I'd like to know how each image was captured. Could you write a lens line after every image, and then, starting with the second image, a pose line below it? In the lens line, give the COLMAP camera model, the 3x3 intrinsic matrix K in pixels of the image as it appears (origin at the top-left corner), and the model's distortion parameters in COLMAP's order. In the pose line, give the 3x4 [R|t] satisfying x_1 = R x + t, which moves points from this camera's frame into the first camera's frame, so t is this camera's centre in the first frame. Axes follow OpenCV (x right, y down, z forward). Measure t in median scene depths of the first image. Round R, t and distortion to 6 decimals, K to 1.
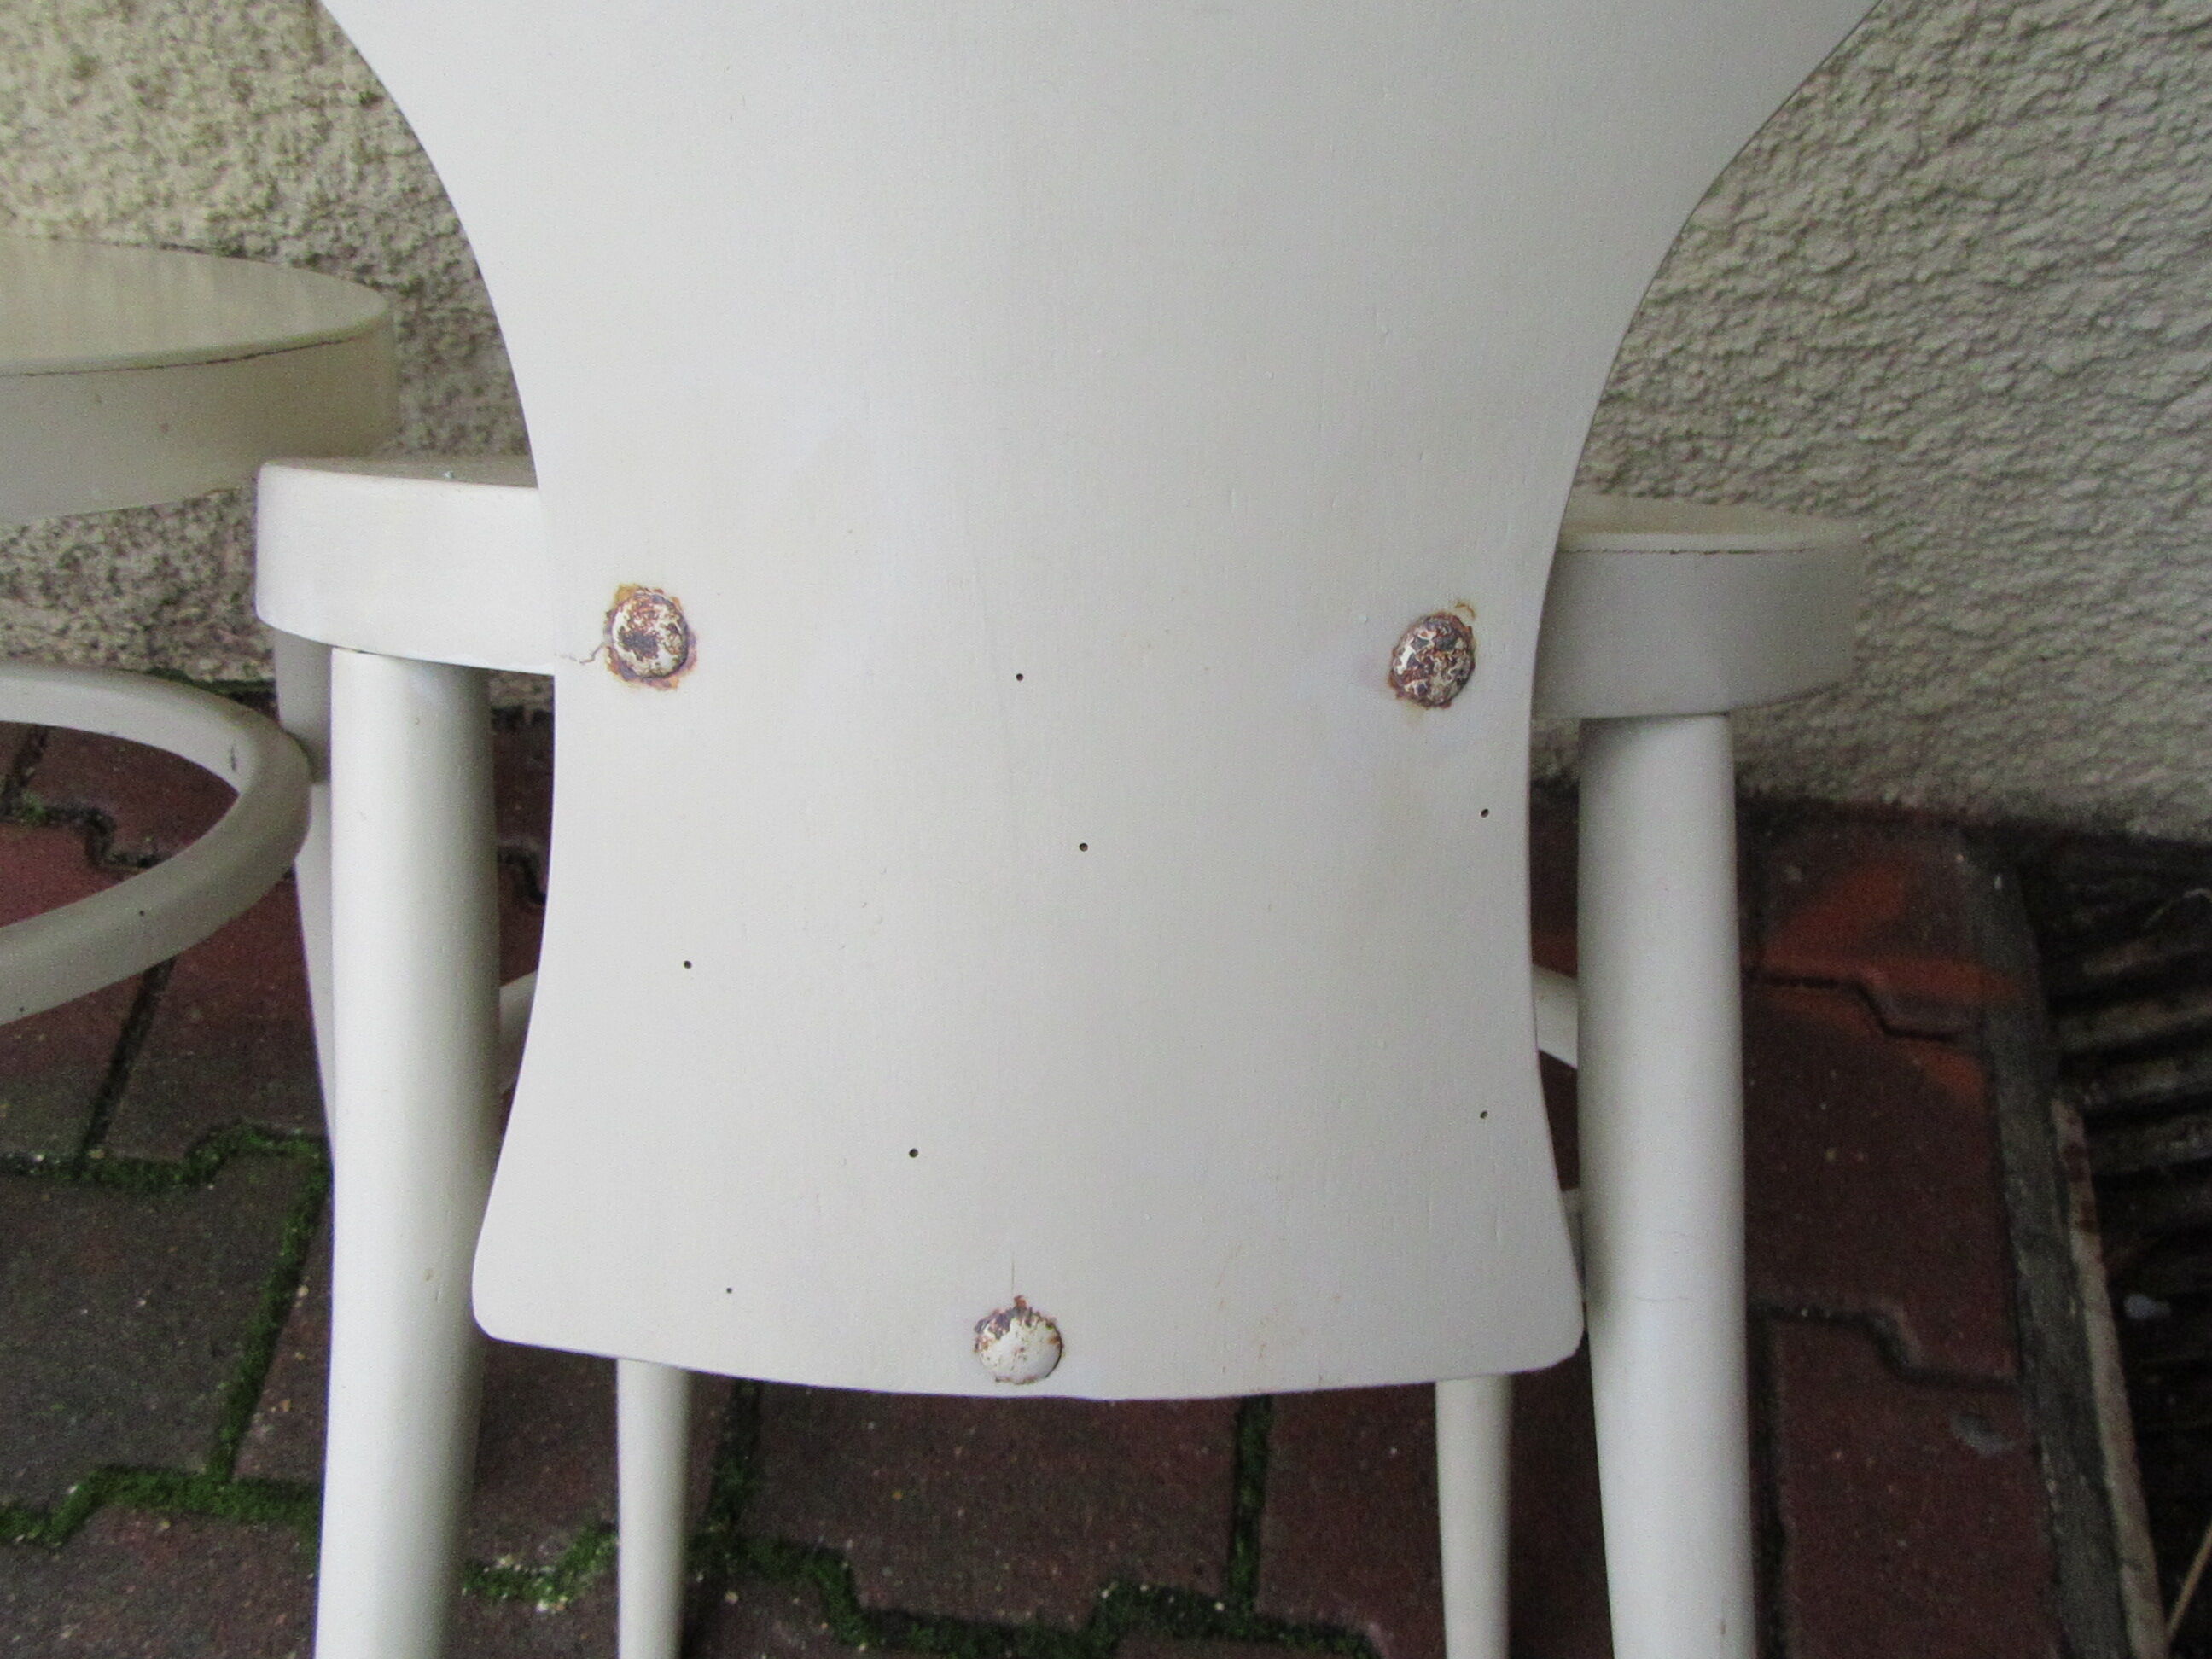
lens RADIAL K [[2211.1, 0, 1110.1], [0, 2211.1, 810.4], [0, 0, 1]] dist [0.012640, 0.000000]
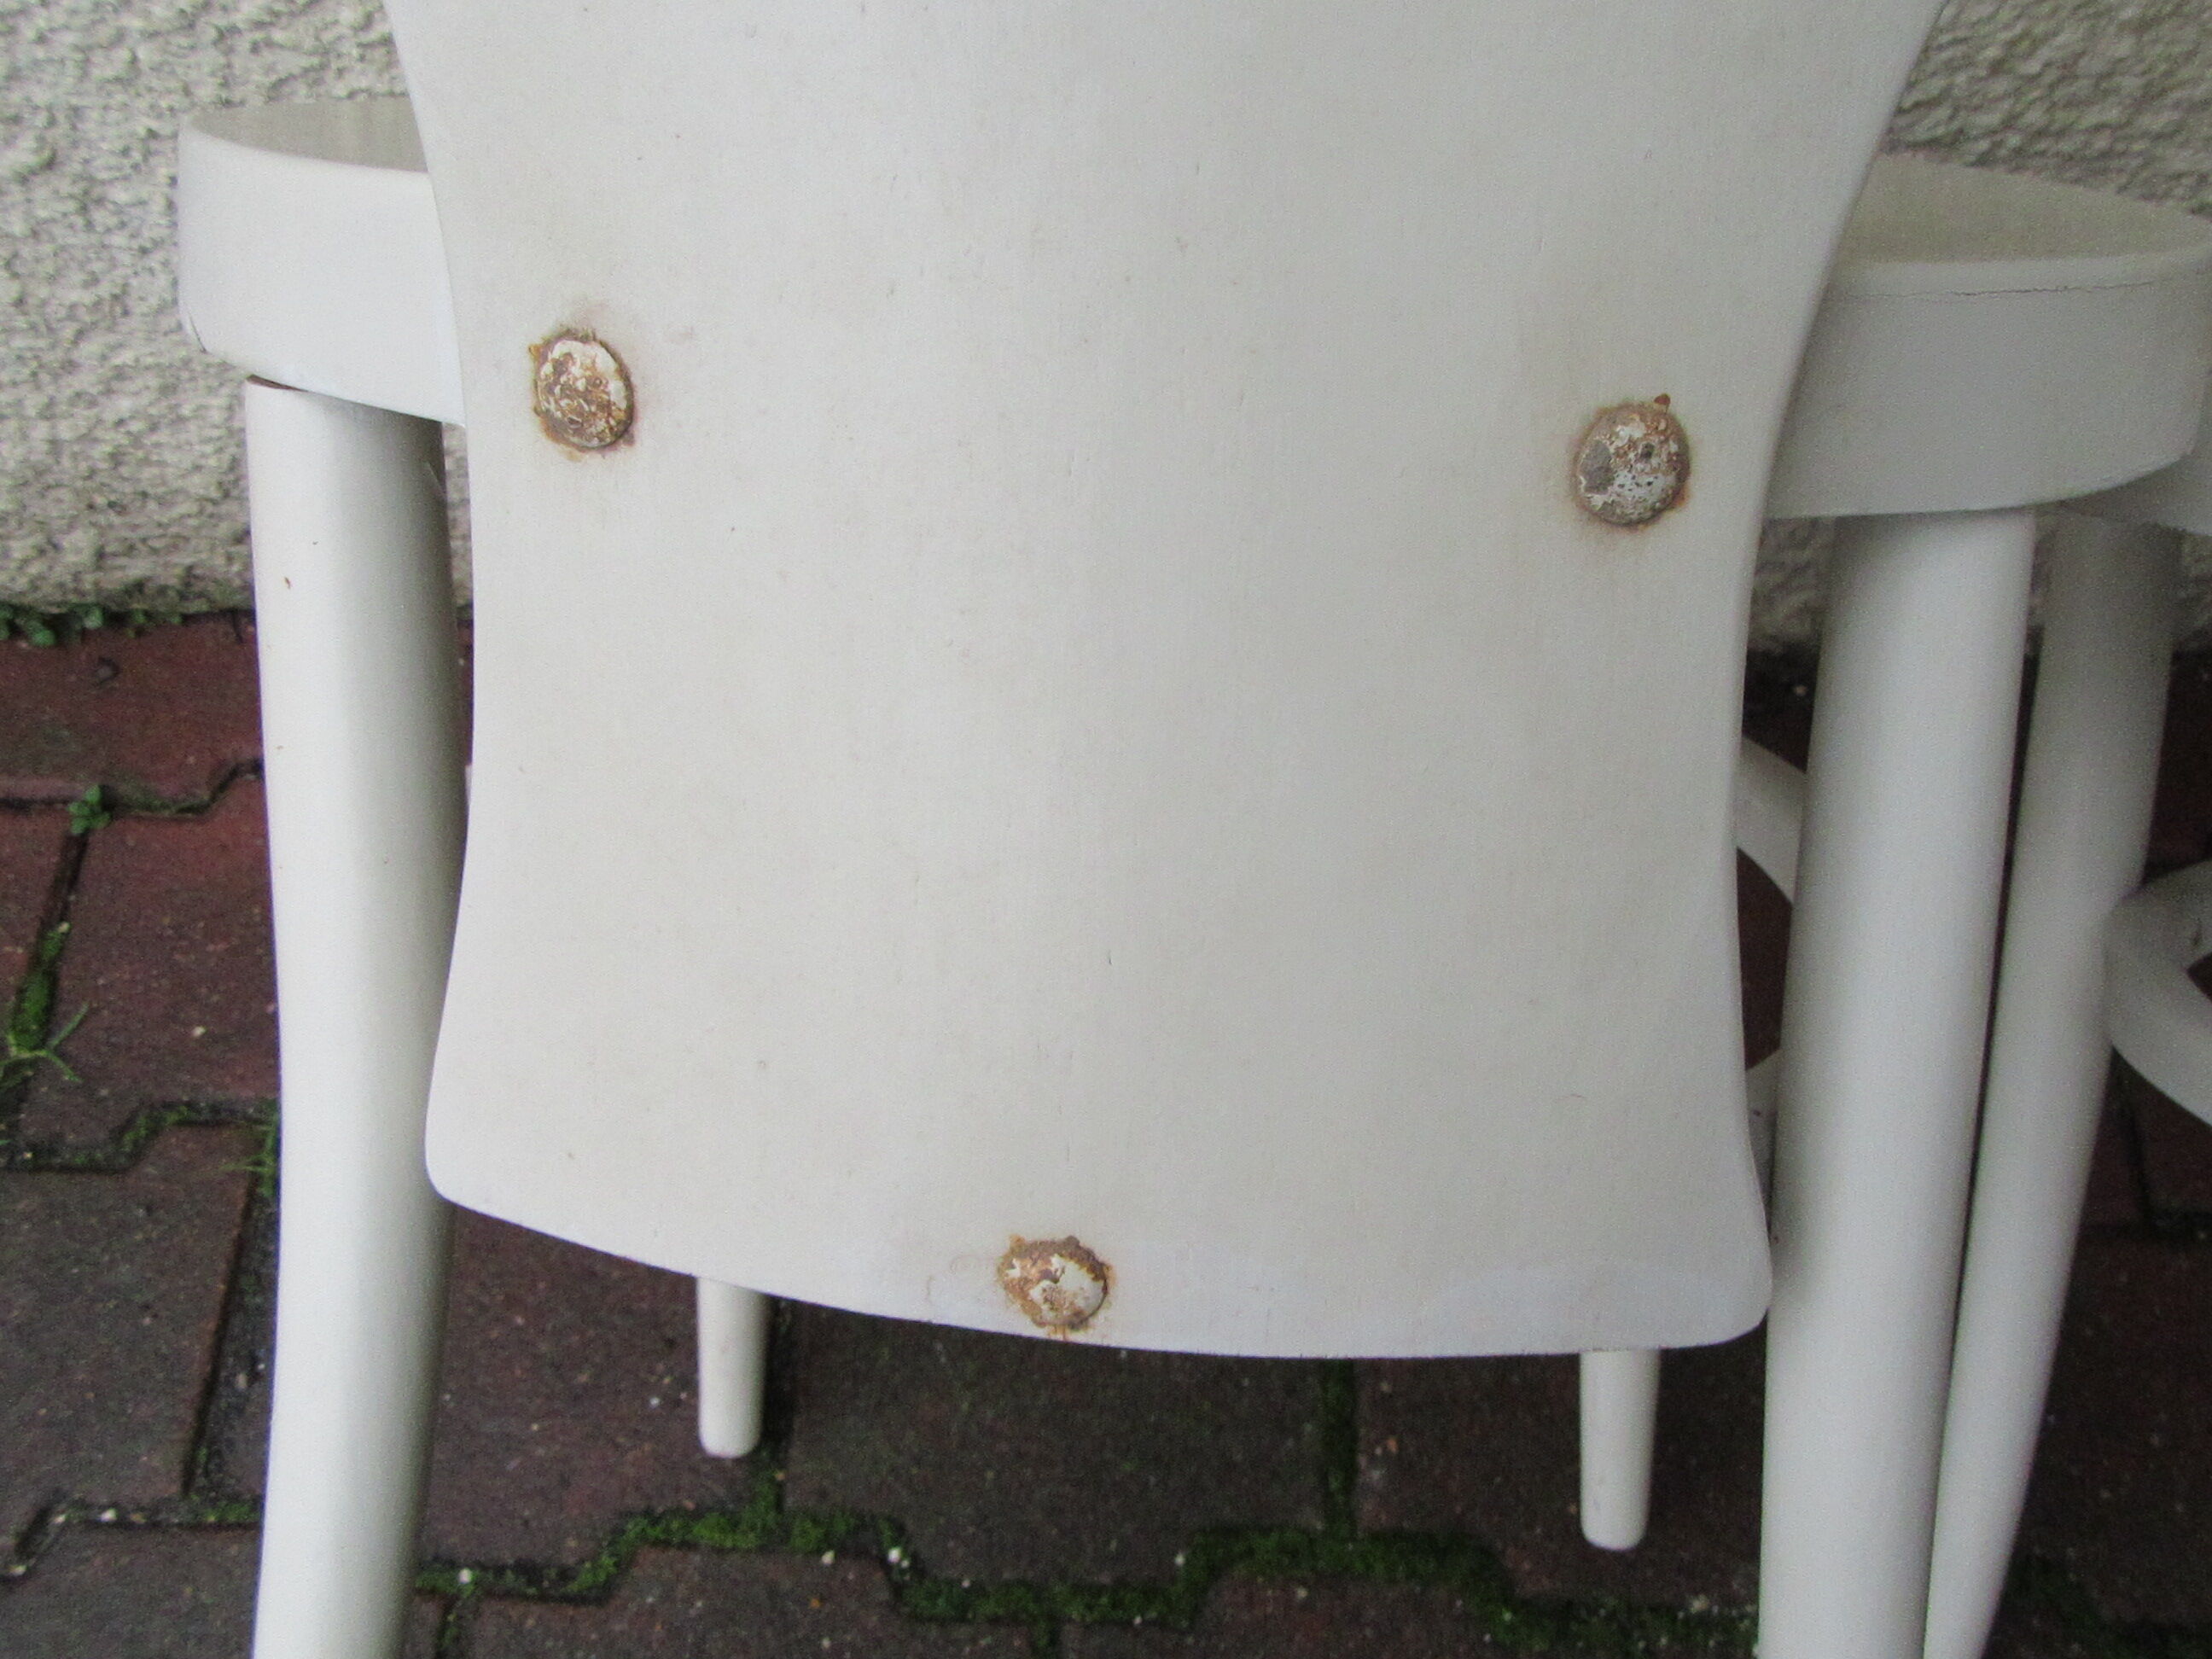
lens RADIAL K [[2211.1, 0, 1116.6], [0, 2211.1, 829.7], [0, 0, 1]] dist [0.012640, 0.000000]
pose [[0.996278, -0.063423, 0.058375, -0.522362], [0.060003, 0.996478, 0.058578, -0.032238], [-0.061884, -0.054857, 0.996575, 0.149465]]
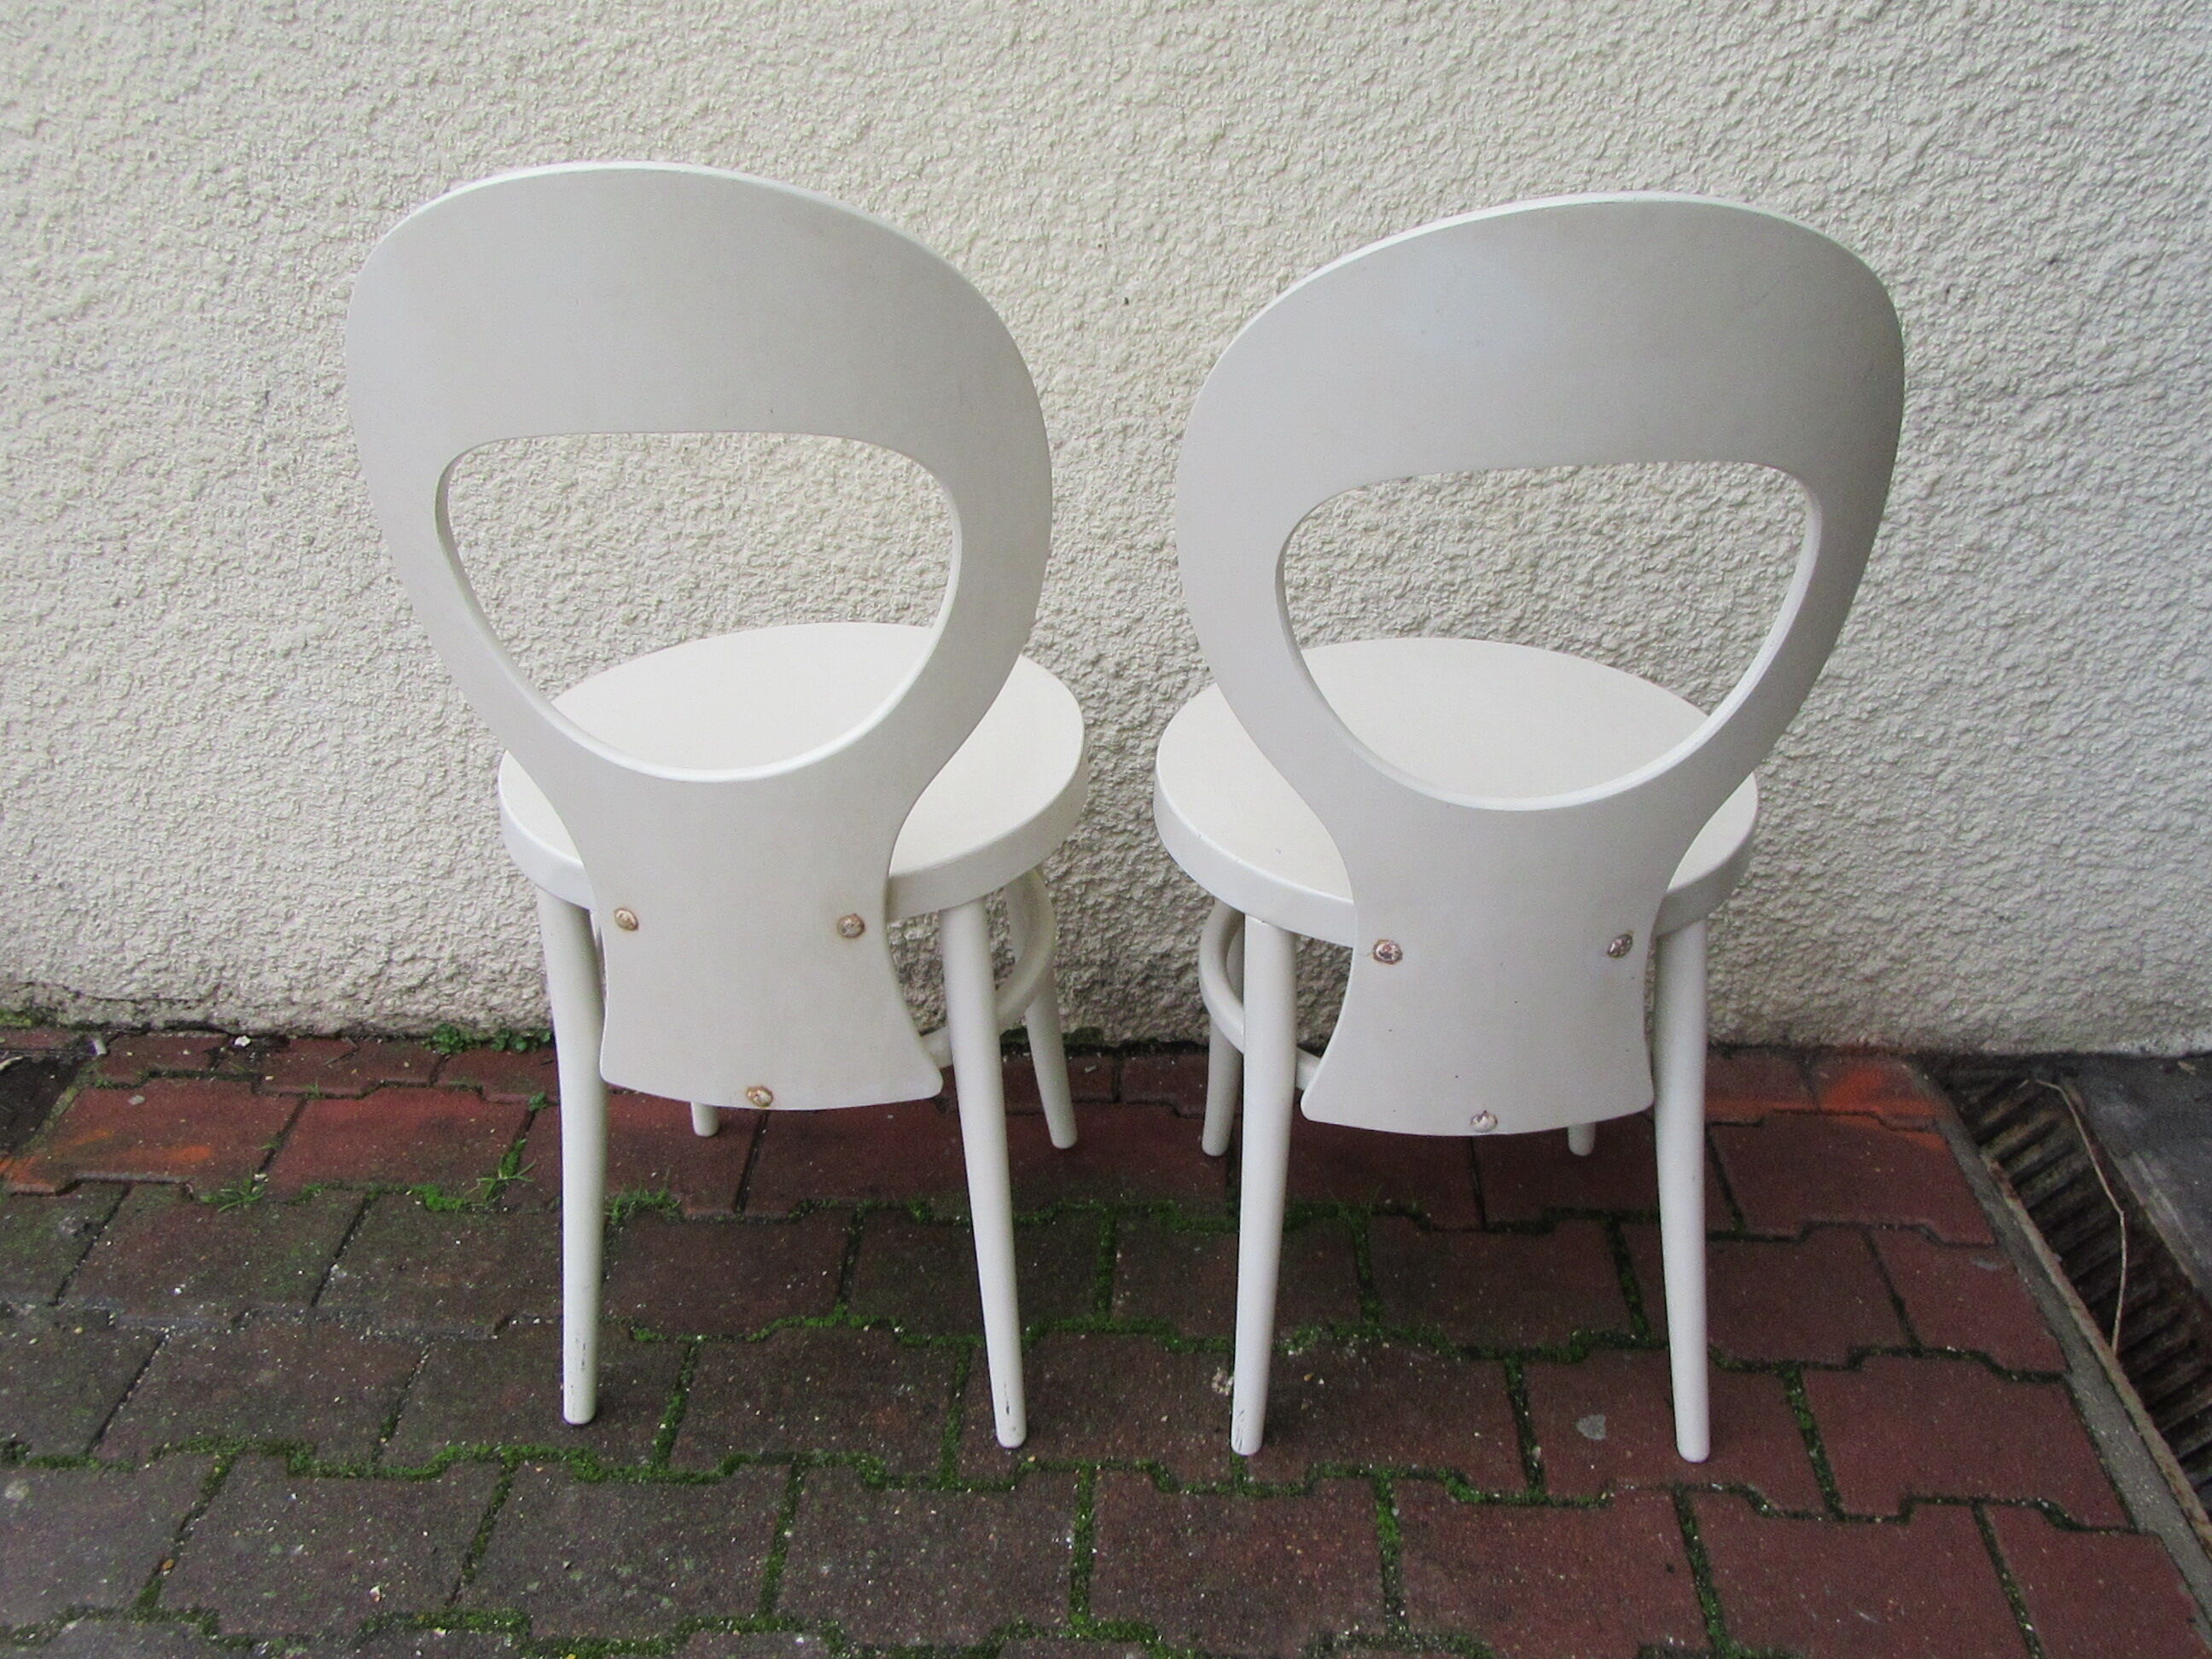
lens RADIAL K [[2211.1, 0, 1091.4], [0, 2211.1, 793.2], [0, 0, 1]] dist [0.012640, 0.000000]
pose [[0.996827, -0.018985, 0.077300, -0.548557], [0.057188, 0.846308, -0.529614, 0.924355], [-0.055365, 0.532355, 0.844709, -0.853595]]
